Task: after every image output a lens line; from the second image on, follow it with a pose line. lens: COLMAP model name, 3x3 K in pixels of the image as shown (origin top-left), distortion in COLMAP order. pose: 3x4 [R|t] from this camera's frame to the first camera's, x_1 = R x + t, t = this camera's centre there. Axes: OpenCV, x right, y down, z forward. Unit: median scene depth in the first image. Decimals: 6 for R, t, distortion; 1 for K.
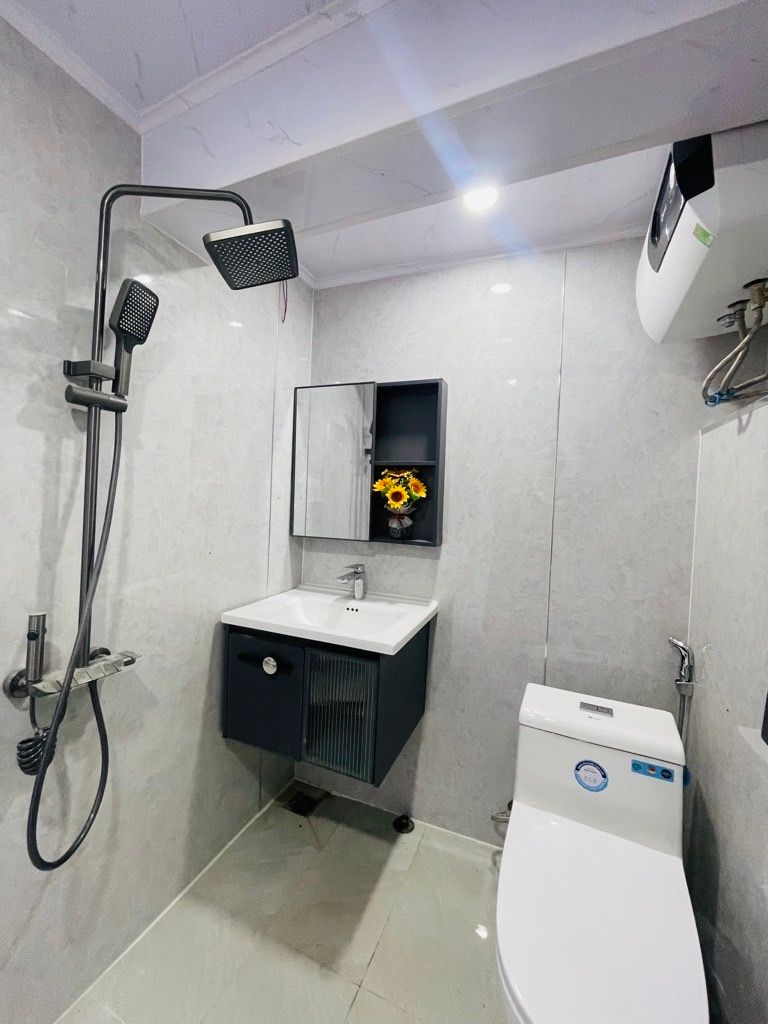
lens RADIAL K [[411.2, 0, 385.2], [0, 411.2, 507.1], [0, 0, 1]] dist [0.003160, -0.001059]
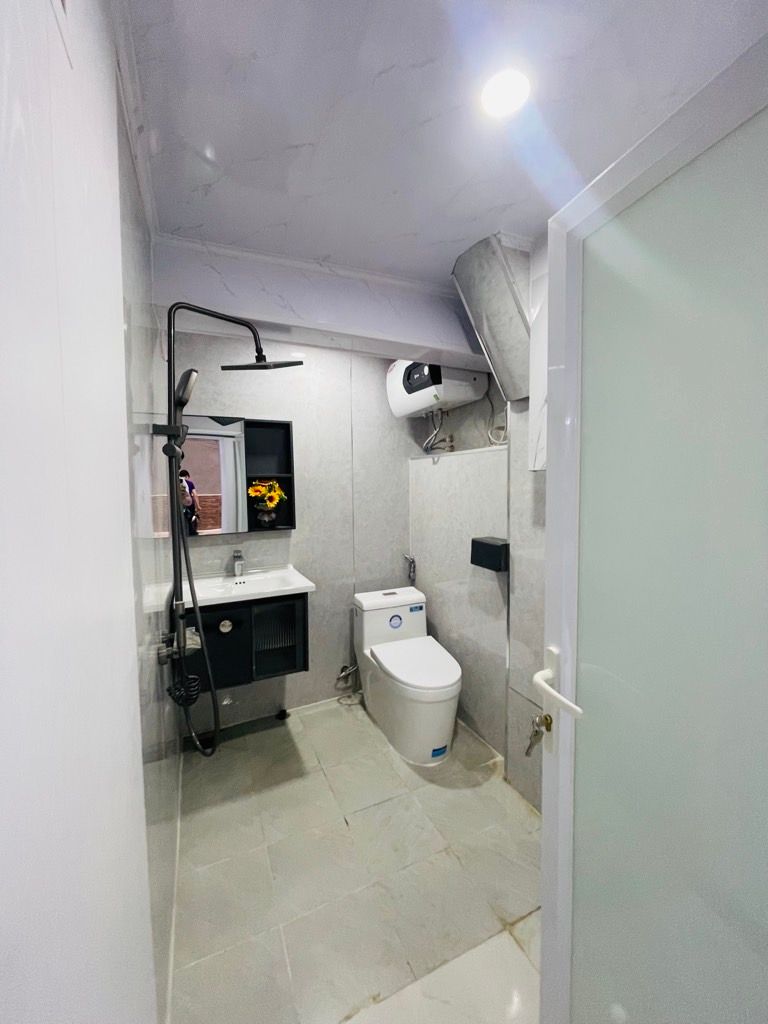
lens RADIAL K [[411.2, 0, 387.0], [0, 411.2, 510.5], [0, 0, 1]] dist [0.003160, -0.001059]
pose [[0.668003, -0.099758, 0.737442, -0.790048], [0.061109, 0.994981, 0.079242, -0.076208], [-0.741646, -0.007870, 0.670746, -0.304985]]
